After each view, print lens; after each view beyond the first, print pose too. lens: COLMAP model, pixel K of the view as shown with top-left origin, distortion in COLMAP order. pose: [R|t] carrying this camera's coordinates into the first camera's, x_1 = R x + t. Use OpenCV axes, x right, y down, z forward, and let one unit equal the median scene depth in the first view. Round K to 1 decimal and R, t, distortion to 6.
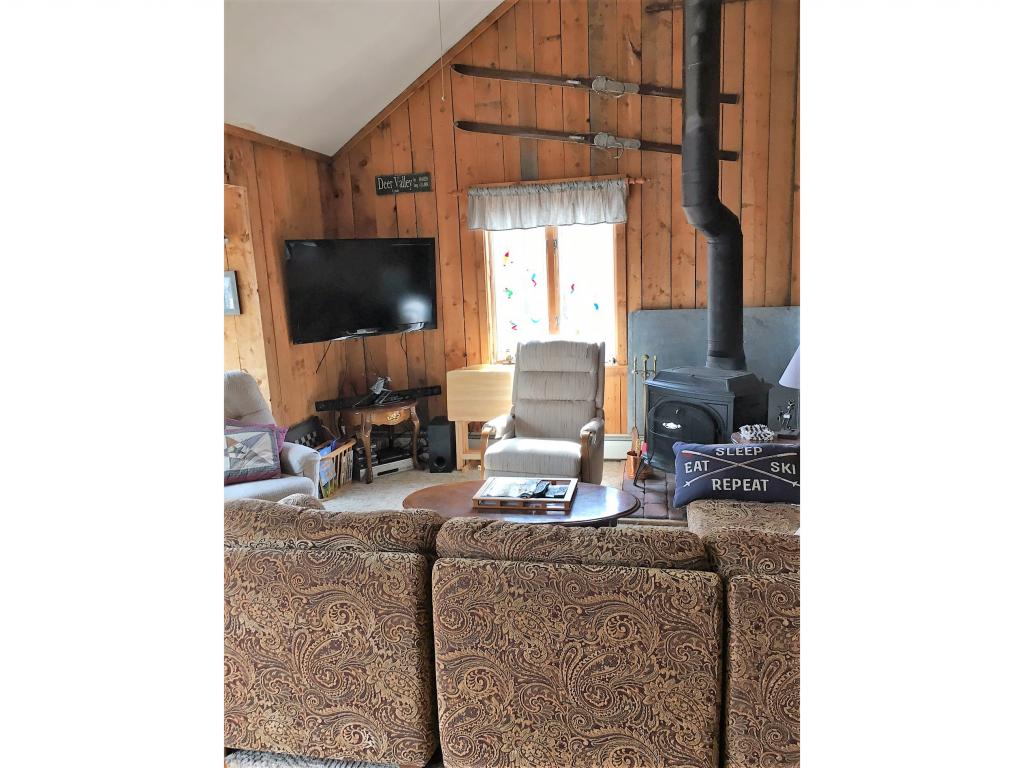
lens RADIAL K [[665.3, 0, 512.0], [0, 665.3, 384.0], [0, 0, 1]] dist [0.035823, 0.000194]
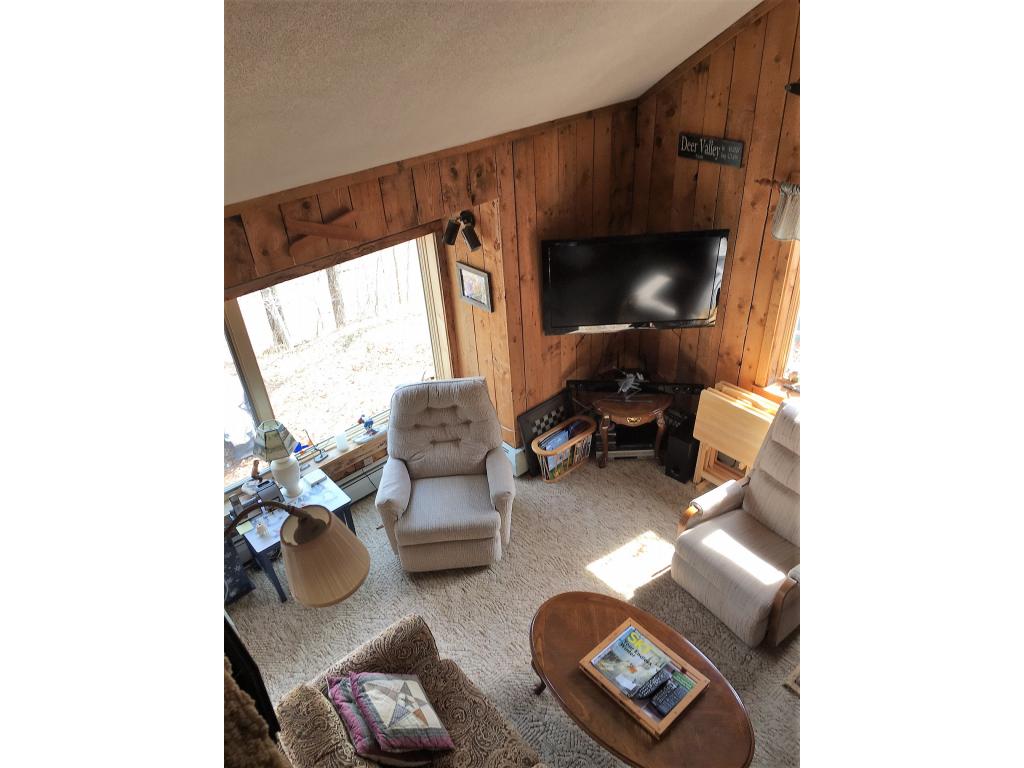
lens RADIAL K [[637.4, 0, 512.0], [0, 637.4, 384.0], [0, 0, 1]] dist [0.000501, -0.000314]
pose [[0.794719, 0.332442, -0.507843, 0.129304], [-0.082451, 0.888046, 0.452301, -0.389751], [0.601352, -0.317580, 0.733157, 0.234077]]
